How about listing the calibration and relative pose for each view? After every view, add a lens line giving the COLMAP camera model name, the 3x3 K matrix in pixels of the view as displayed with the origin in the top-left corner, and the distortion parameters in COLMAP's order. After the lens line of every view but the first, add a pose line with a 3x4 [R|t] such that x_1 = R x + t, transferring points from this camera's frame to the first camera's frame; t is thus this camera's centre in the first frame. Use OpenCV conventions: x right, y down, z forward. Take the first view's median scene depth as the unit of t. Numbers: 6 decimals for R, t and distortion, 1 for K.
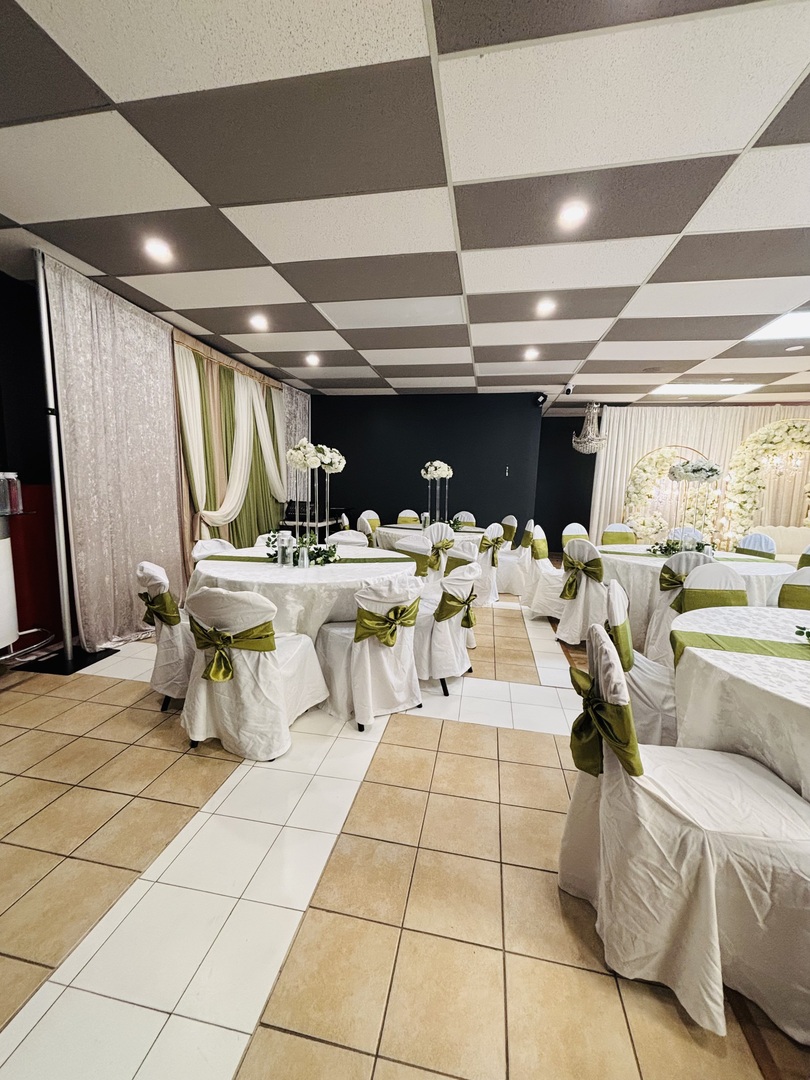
lens RADIAL K [[435.2, 0, 406.8], [0, 435.2, 538.9], [0, 0, 1]] dist [0.001253, -0.000051]
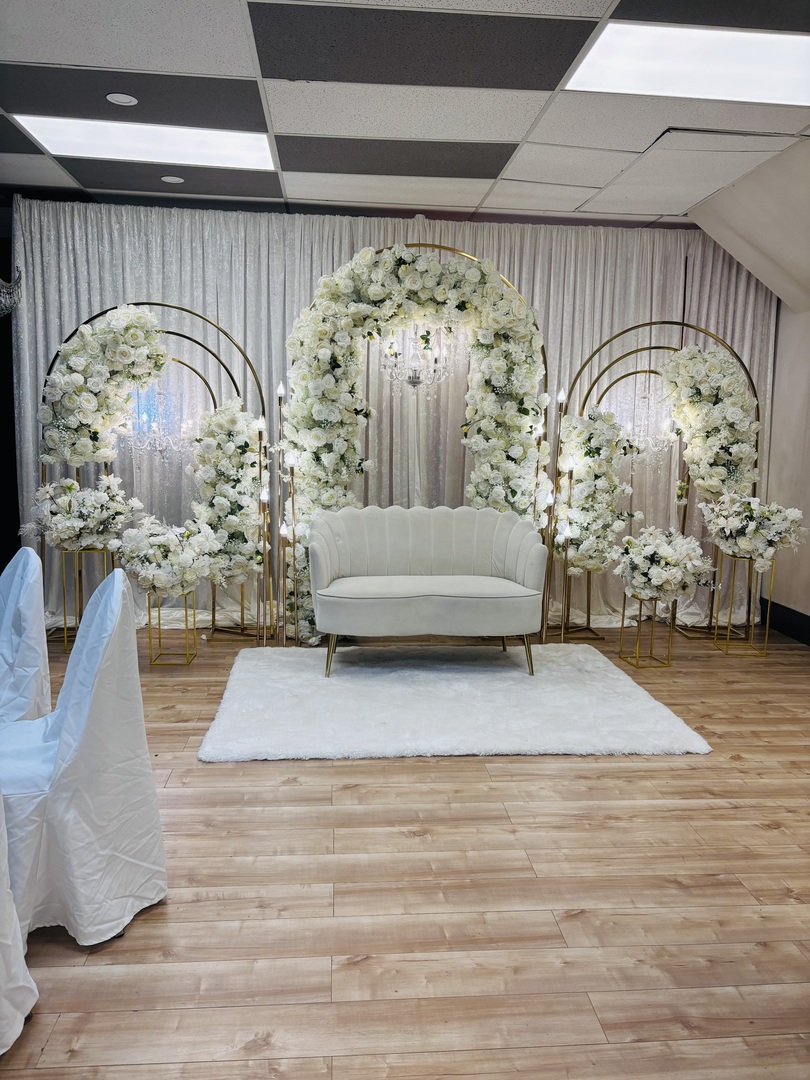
lens RADIAL K [[820.2, 0, 405.0], [0, 820.2, 540.0], [0, 0, 1]] dist [0.006792, -0.004351]
pose [[0.961854, -0.042655, 0.270219, 1.205622], [0.040628, 0.999089, 0.013091, -0.011375], [-0.270531, -0.001613, 0.962710, 0.469487]]
